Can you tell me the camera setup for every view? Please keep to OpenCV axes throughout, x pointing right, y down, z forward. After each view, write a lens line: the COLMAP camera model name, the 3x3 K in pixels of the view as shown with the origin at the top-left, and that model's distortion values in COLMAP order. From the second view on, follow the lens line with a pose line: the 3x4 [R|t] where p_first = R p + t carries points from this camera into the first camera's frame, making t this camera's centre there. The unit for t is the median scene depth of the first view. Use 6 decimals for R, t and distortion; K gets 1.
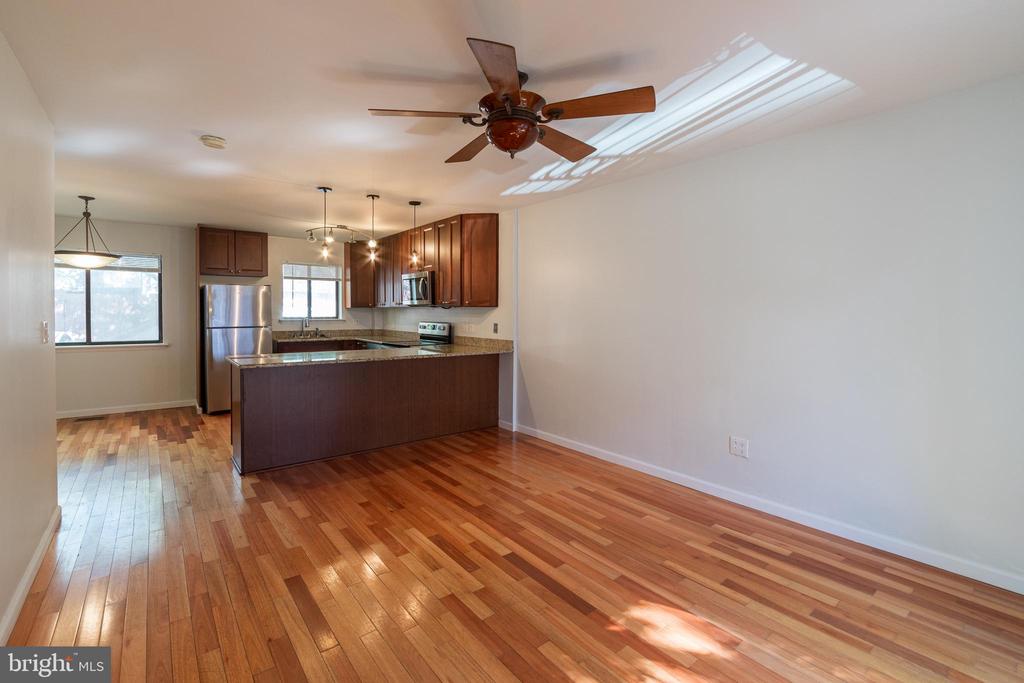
lens RADIAL K [[465.1, 0, 514.3], [0, 465.1, 321.8], [0, 0, 1]] dist [0.000398, -0.000113]
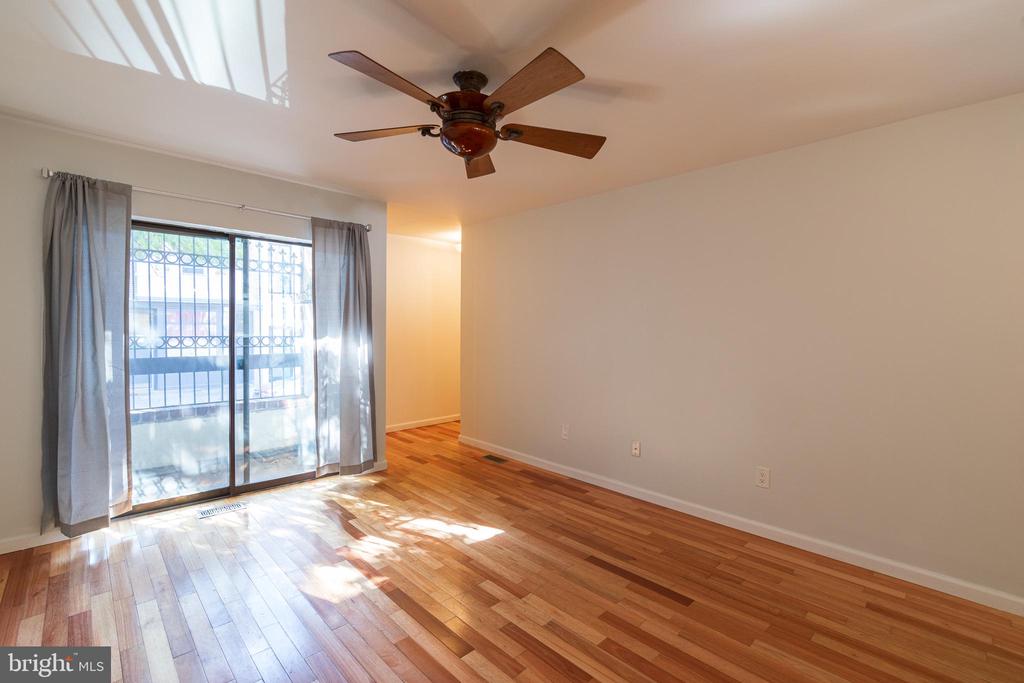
lens RADIAL K [[448.7, 0, 513.9], [0, 448.7, 329.8], [0, 0, 1]] dist [-0.000601, -0.000283]
pose [[-0.994930, -0.014170, -0.099564, -0.006442], [-0.017011, 0.999470, 0.027749, -0.023222], [0.099118, 0.029302, -0.994644, 1.139144]]
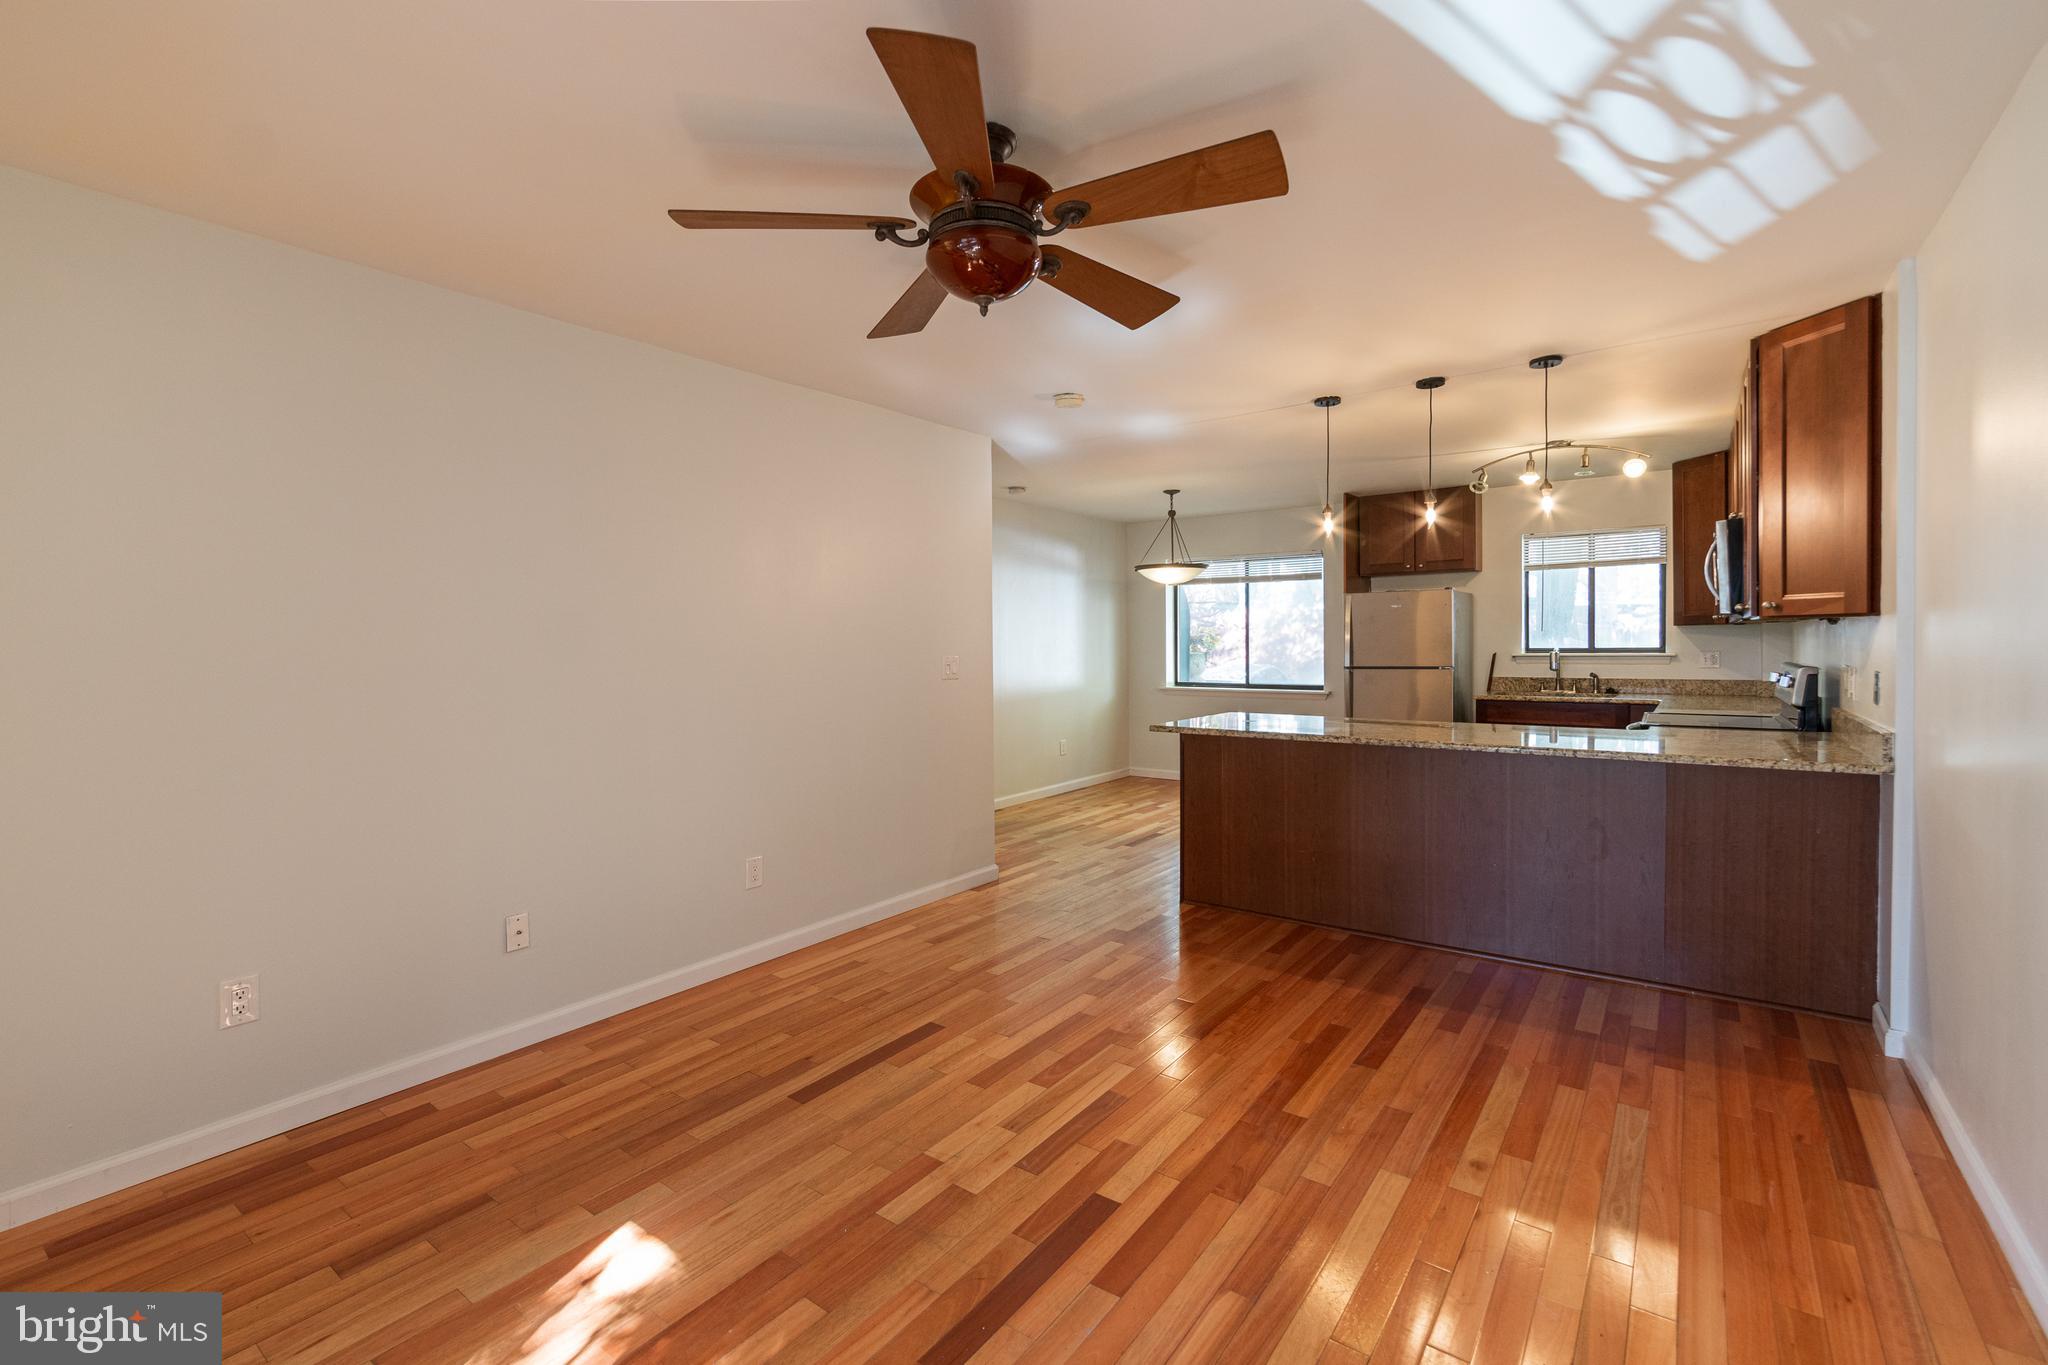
lens RADIAL K [[897.3, 0, 1027.9], [0, 897.3, 659.0], [0, 0, 1]] dist [-0.000601, -0.000283]
pose [[0.254076, 0.011860, -0.967111, 0.516055], [-0.009117, 0.999910, 0.009867, -0.007381], [0.967141, 0.006310, 0.254162, 0.477677]]
